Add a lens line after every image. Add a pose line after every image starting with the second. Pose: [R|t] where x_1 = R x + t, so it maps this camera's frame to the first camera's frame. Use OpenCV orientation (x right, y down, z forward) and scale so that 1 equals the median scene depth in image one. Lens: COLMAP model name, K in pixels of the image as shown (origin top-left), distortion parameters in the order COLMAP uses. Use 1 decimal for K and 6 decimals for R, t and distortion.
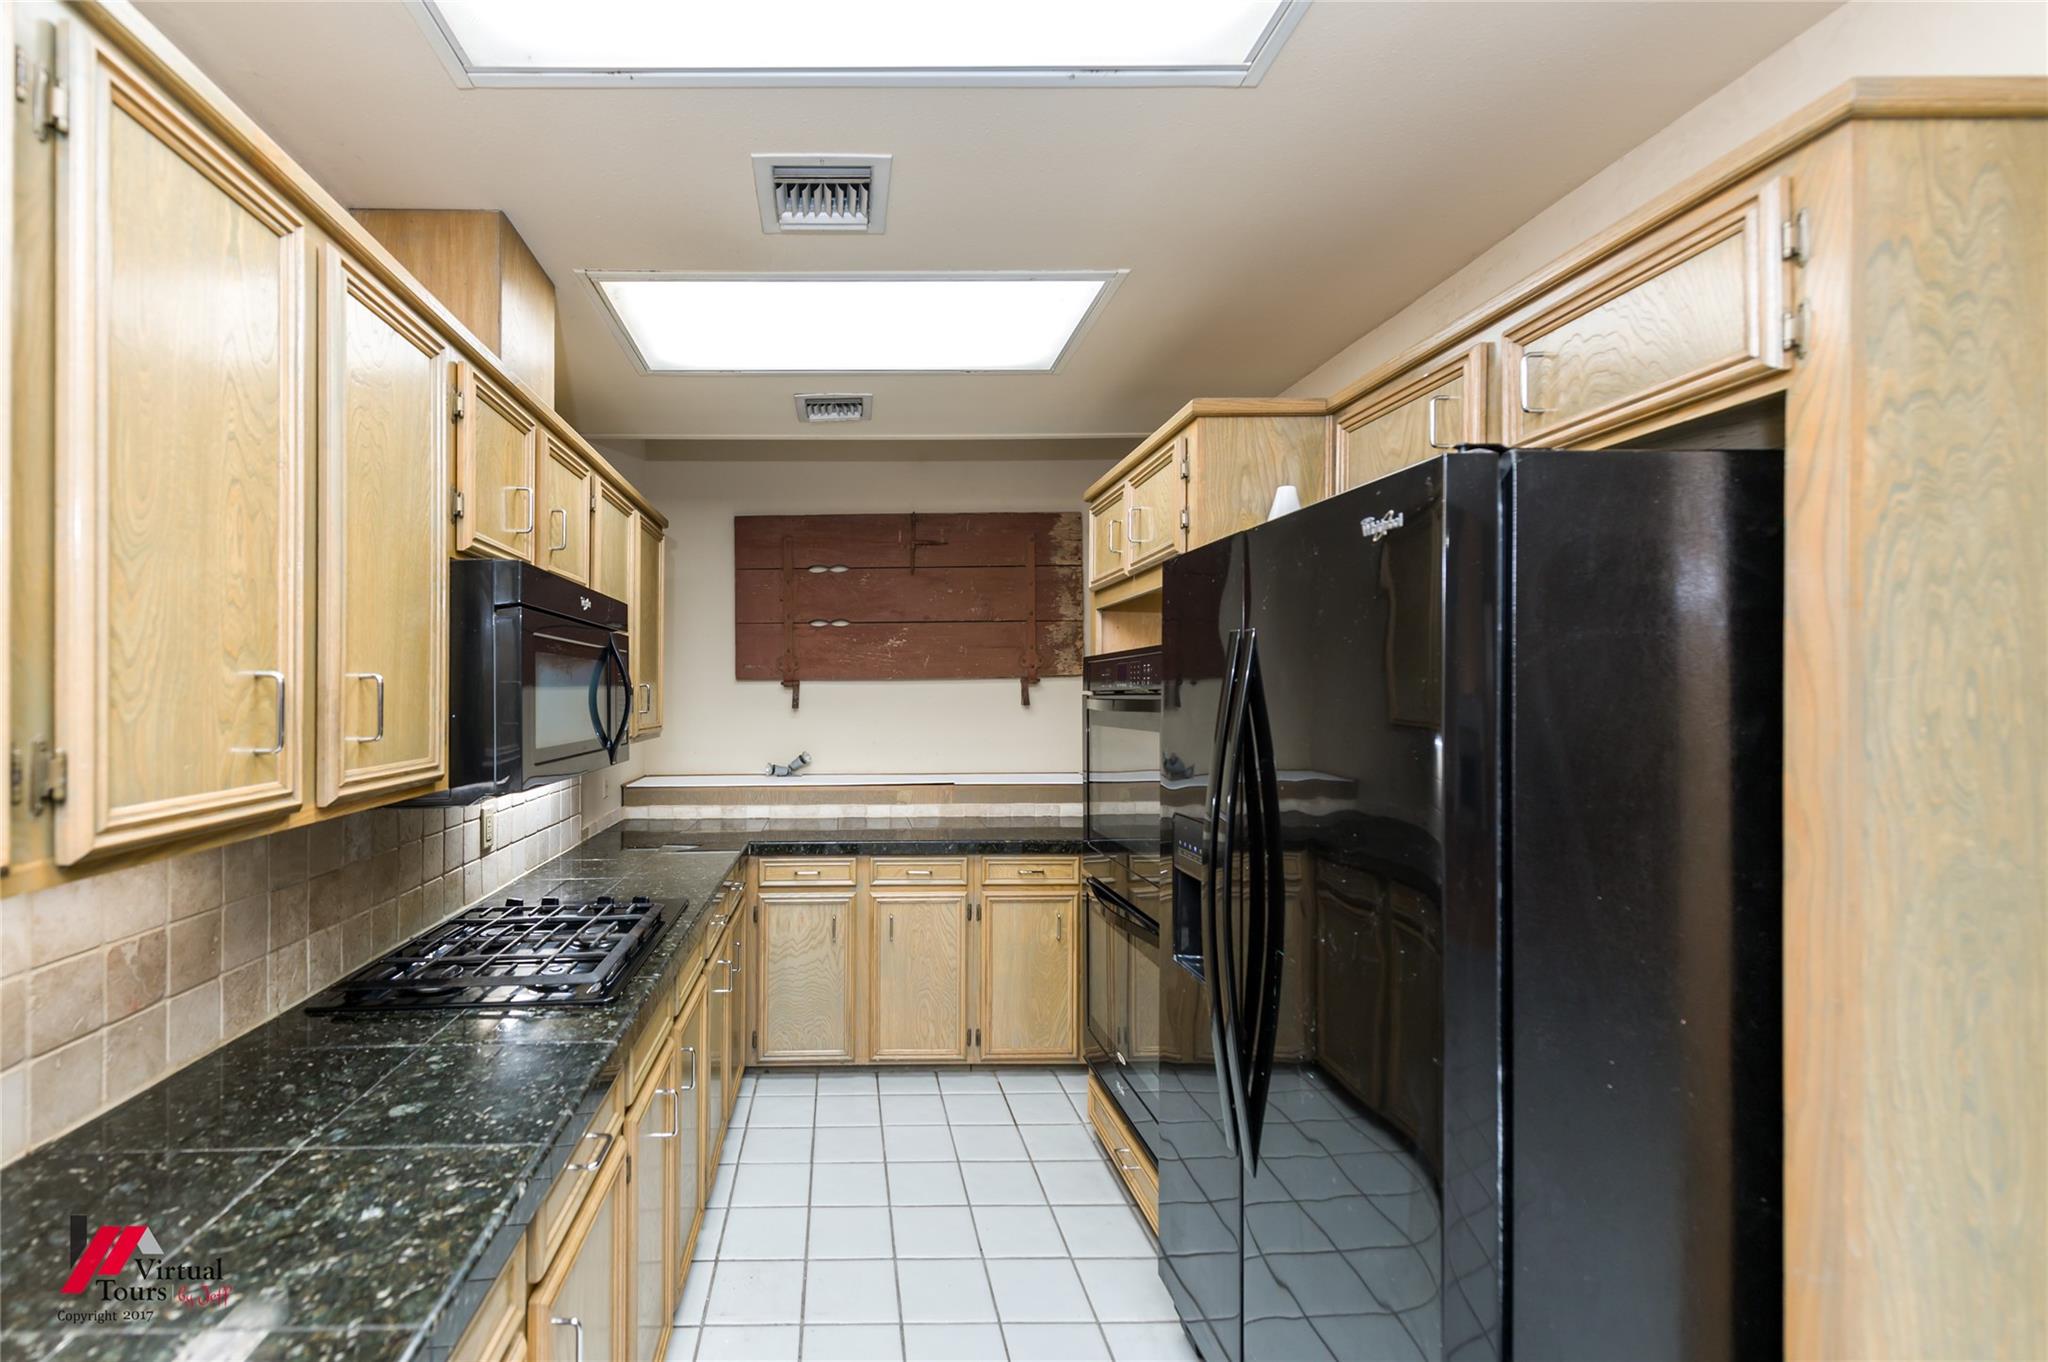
lens RADIAL K [[869.6, 0, 863.0], [0, 869.6, 680.3], [0, 0, 1]] dist [0.013666, -0.000508]
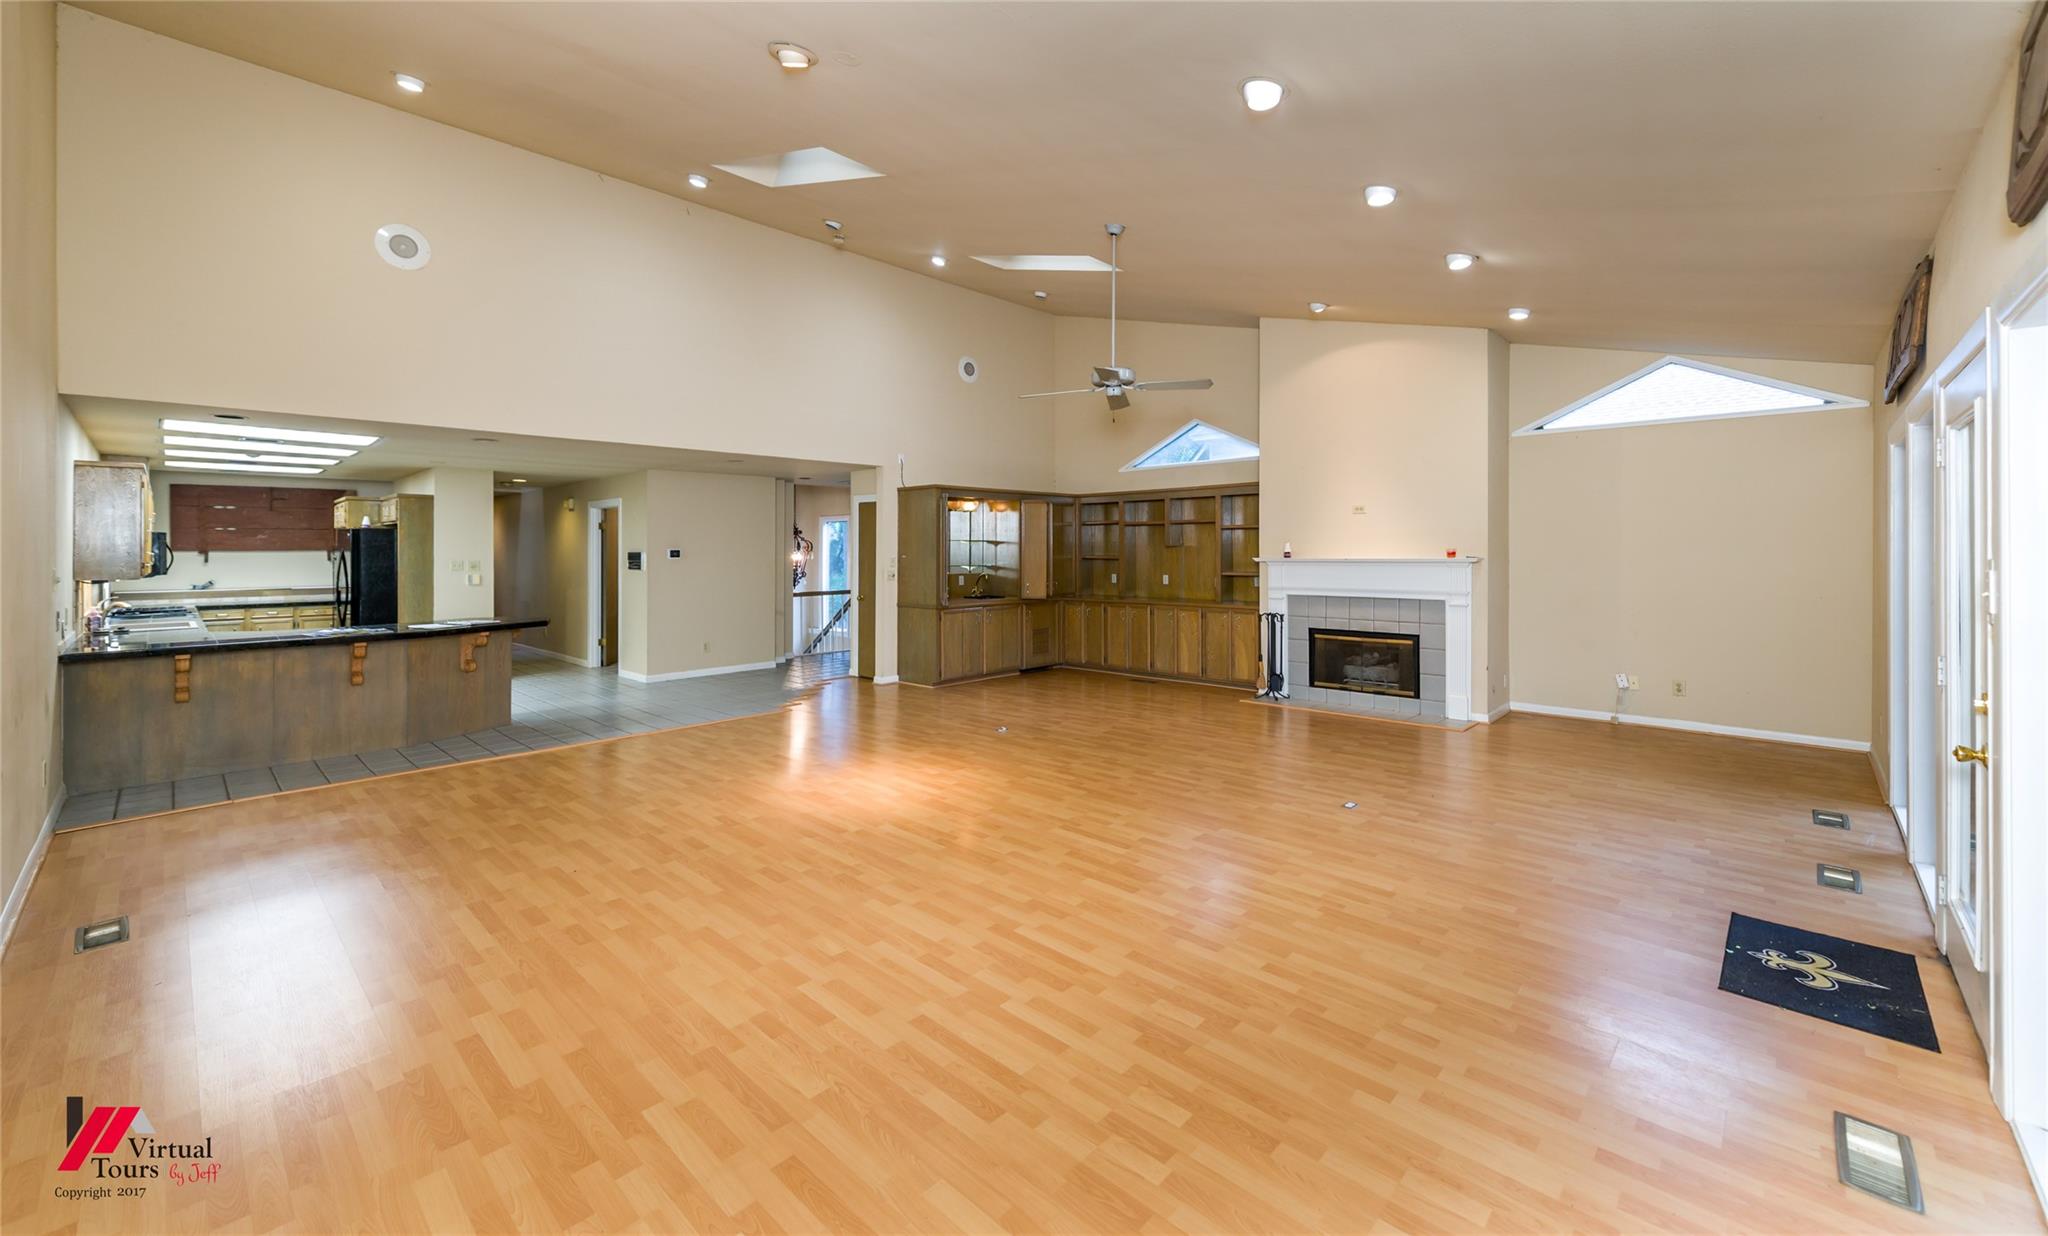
lens RADIAL K [[806.4, 0, 1037.6], [0, 806.4, 571.4], [0, 0, 1]] dist [0.002482, -0.000132]
pose [[0.690139, -0.012284, 0.723573, -0.141053], [-0.010374, 0.999585, 0.026865, -0.036779], [-0.723603, -0.026047, 0.689725, -2.936117]]
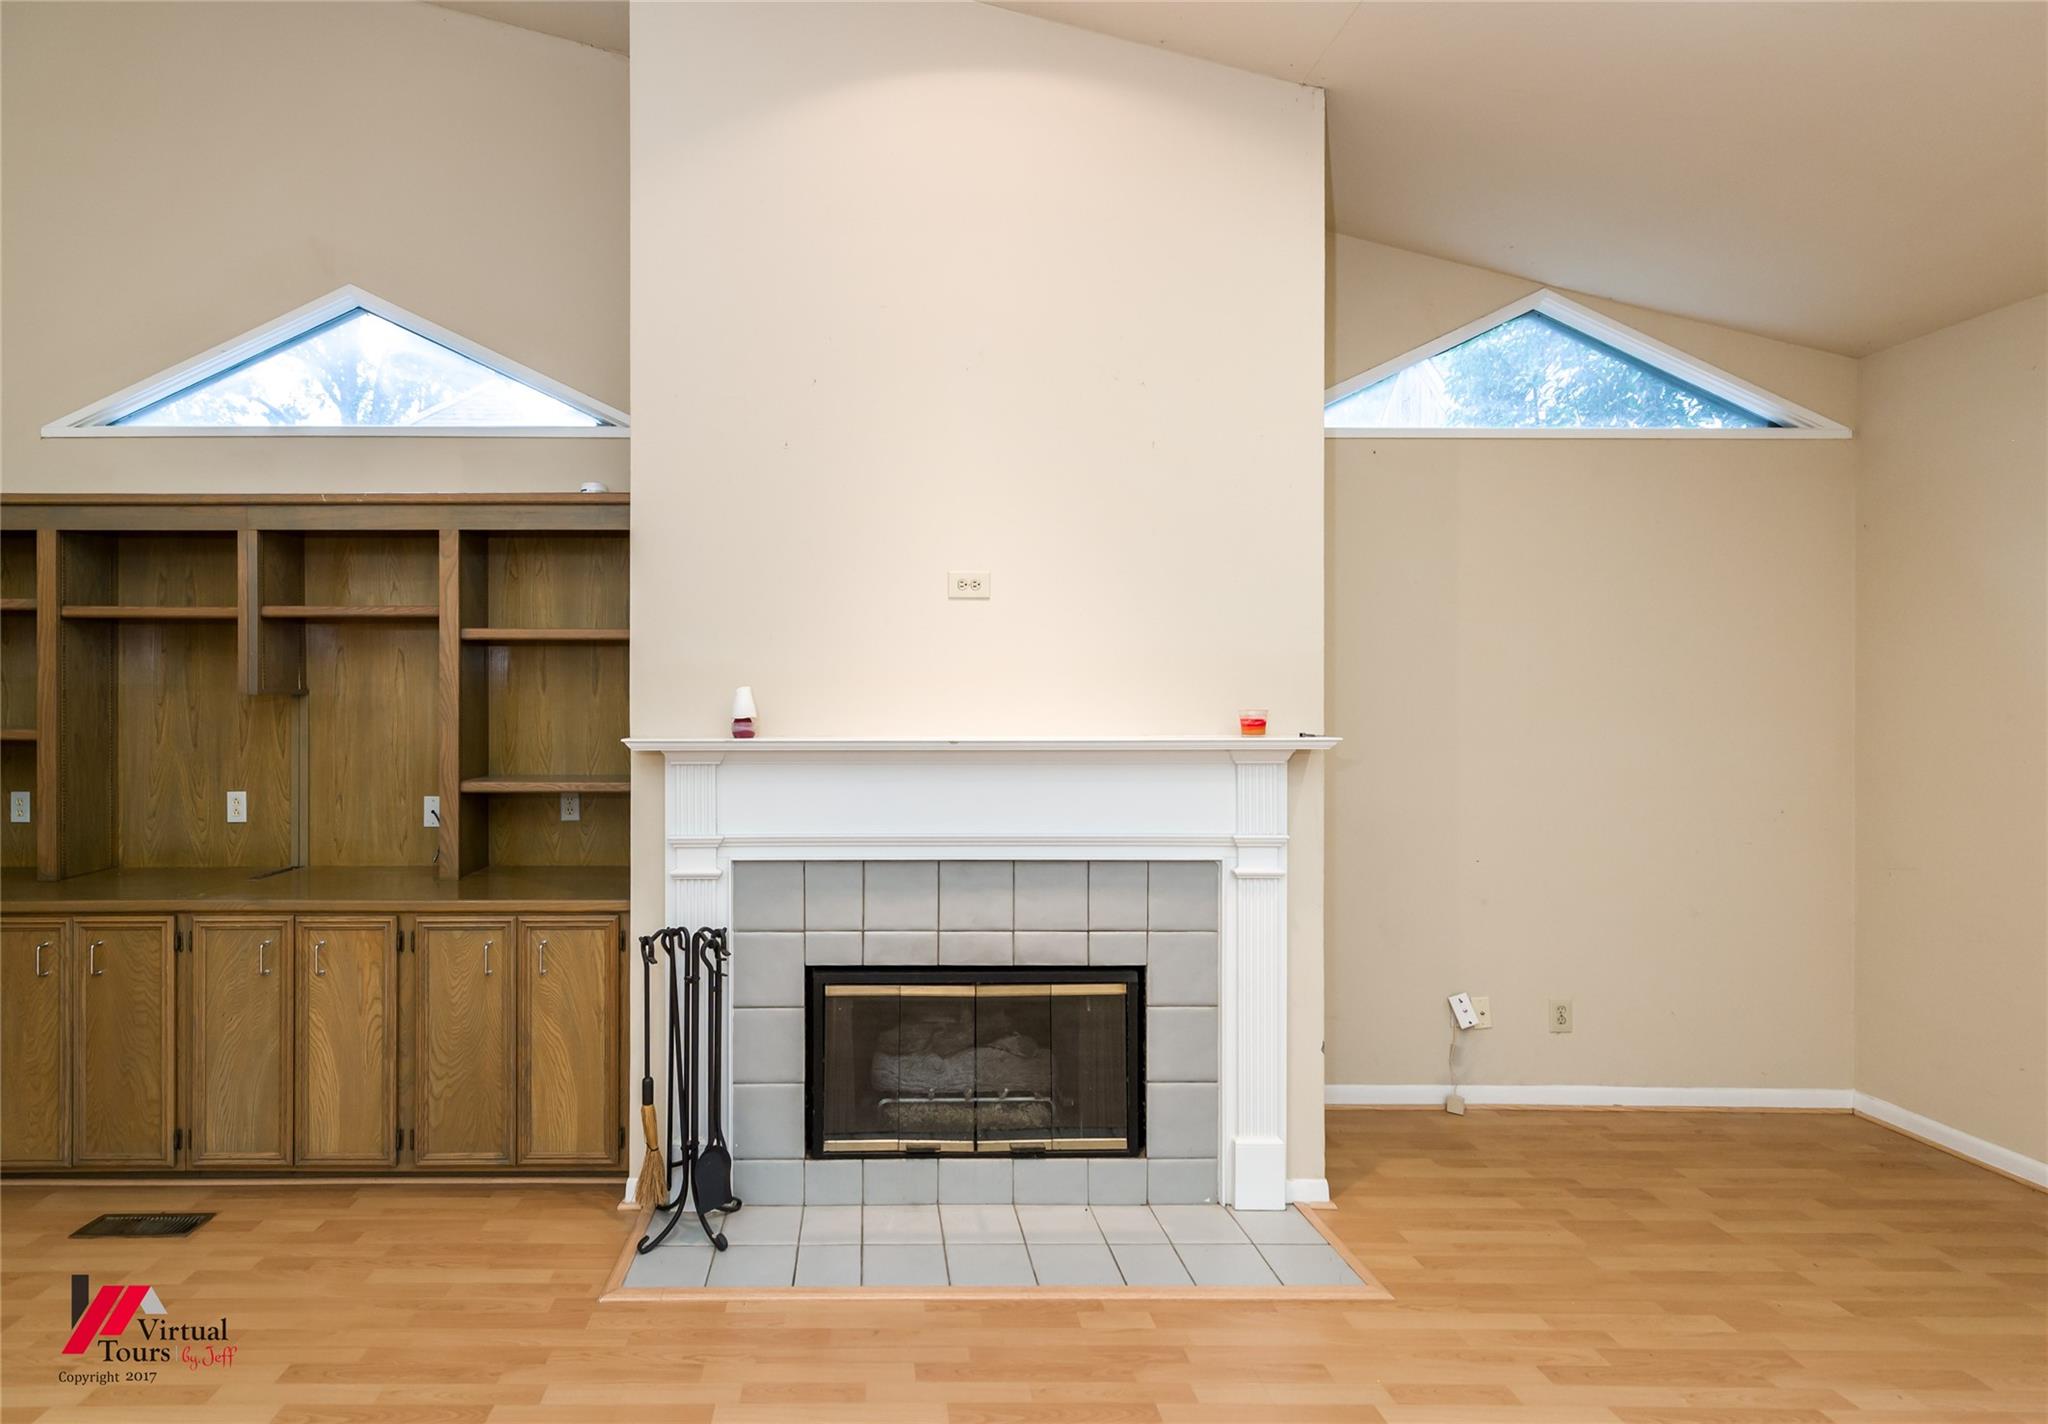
lens RADIAL K [[1016.5, 0, 878.0], [0, 1016.5, 704.4], [0, 0, 1]] dist [0.007039, -0.000896]
pose [[0.013981, 0.014205, 0.999801, 1.191307], [-0.012900, 0.999818, -0.014025, -0.038662], [-0.999819, -0.012702, 0.014161, -1.969964]]
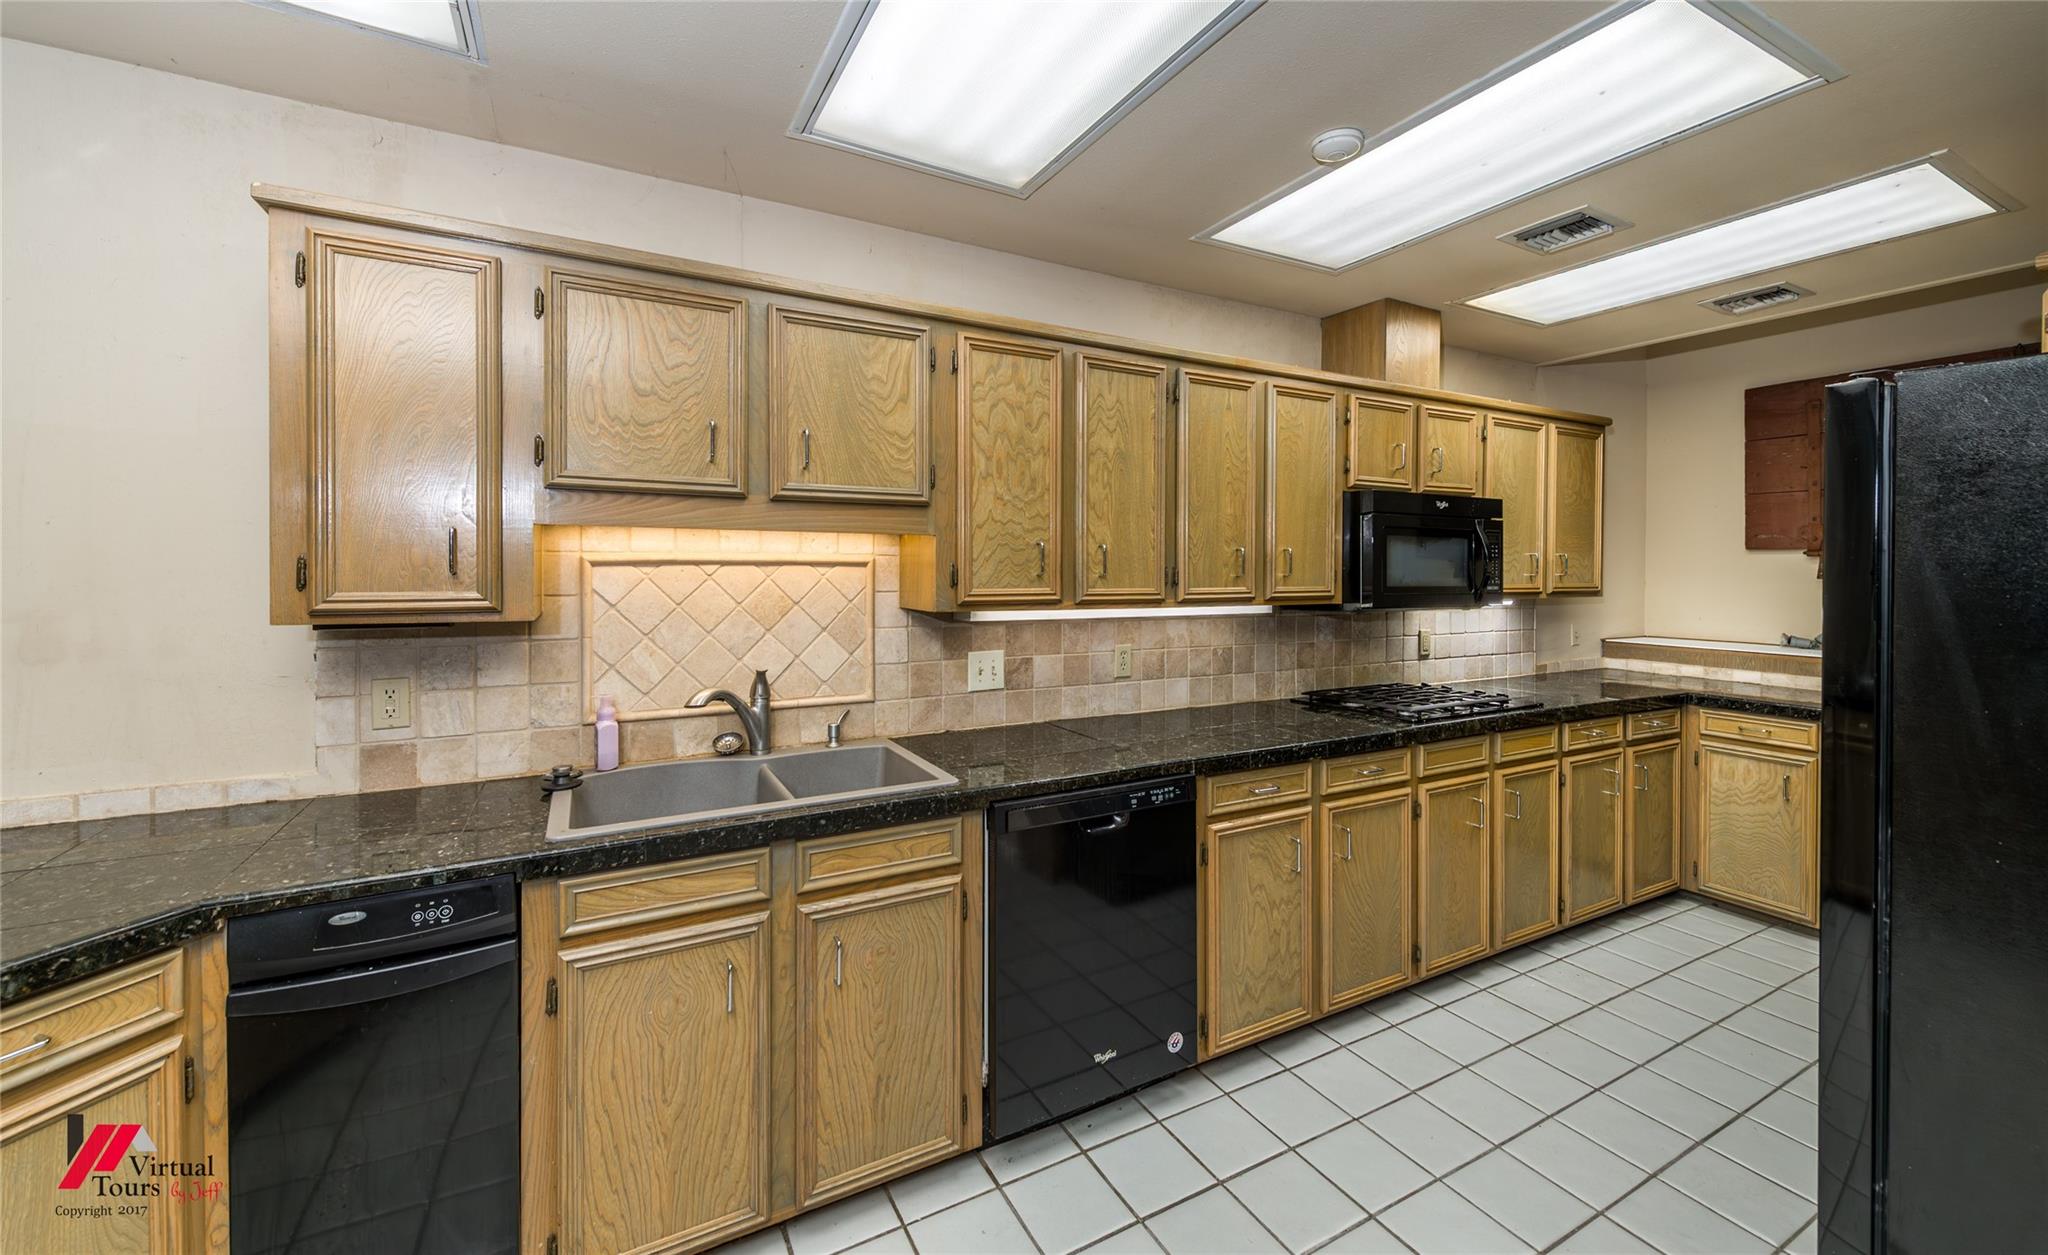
lens RADIAL K [[806.4, 0, 1034.0], [0, 806.4, 589.7], [0, 0, 1]] dist [0.002482, -0.000132]
pose [[0.469653, 0.035214, -0.882148, 0.390642], [0.004055, 0.999108, 0.042042, 0.003736], [0.882842, -0.023323, 0.469092, -0.242579]]
